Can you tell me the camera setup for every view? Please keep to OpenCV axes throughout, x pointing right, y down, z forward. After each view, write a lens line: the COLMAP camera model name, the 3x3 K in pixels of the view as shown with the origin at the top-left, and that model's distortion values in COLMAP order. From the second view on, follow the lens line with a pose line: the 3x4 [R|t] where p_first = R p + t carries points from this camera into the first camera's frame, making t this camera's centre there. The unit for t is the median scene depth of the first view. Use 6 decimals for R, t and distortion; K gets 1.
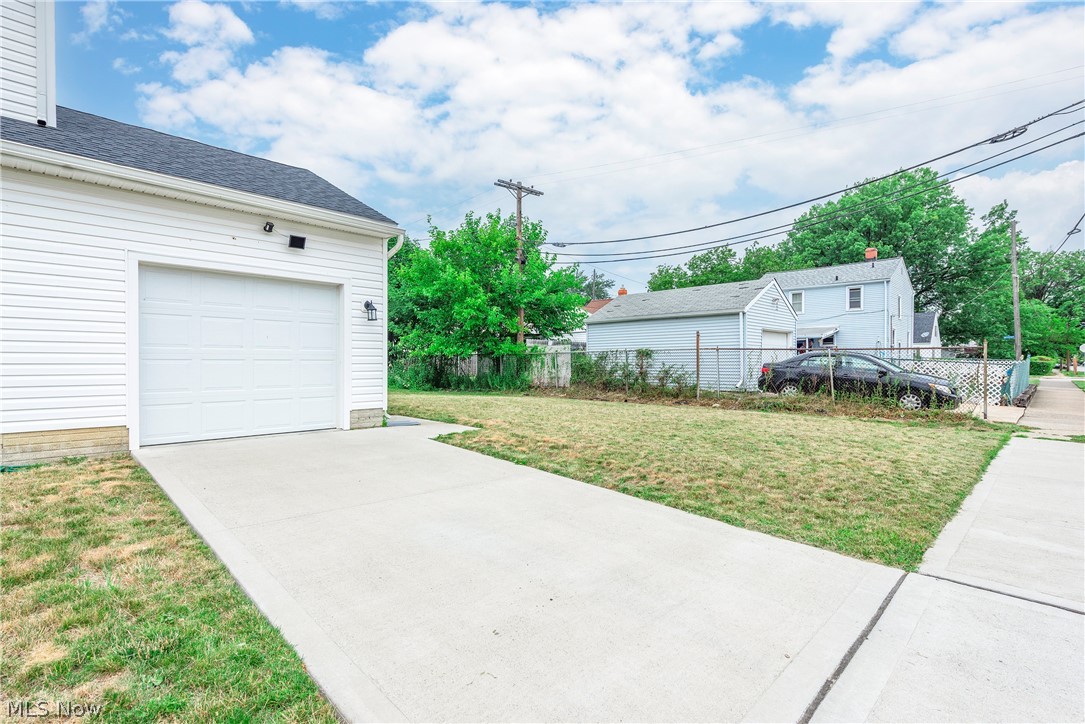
lens RADIAL K [[535.7, 0, 543.4], [0, 535.7, 365.0], [0, 0, 1]] dist [0.005692, 0.001068]
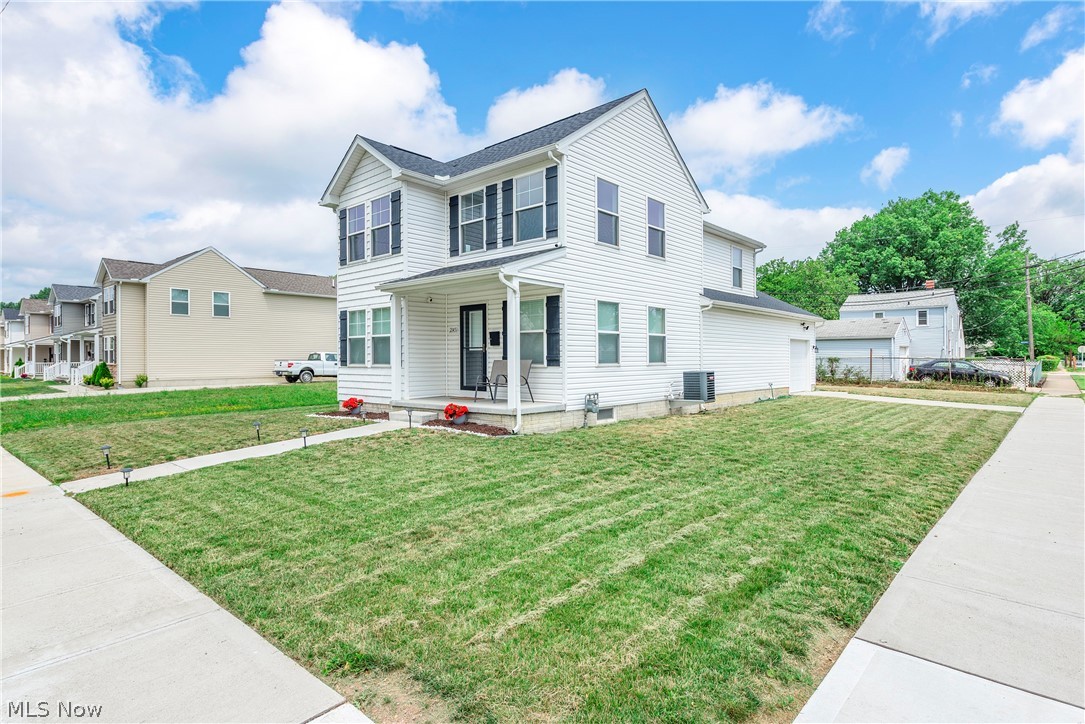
lens RADIAL K [[574.9, 0, 539.9], [0, 574.9, 358.4], [0, 0, 1]] dist [0.000870, -0.001114]
pose [[0.999736, -0.004050, 0.022600, -0.703015], [0.004204, 0.999968, -0.006782, -0.014910], [-0.022572, 0.006875, 0.999722, -0.755209]]
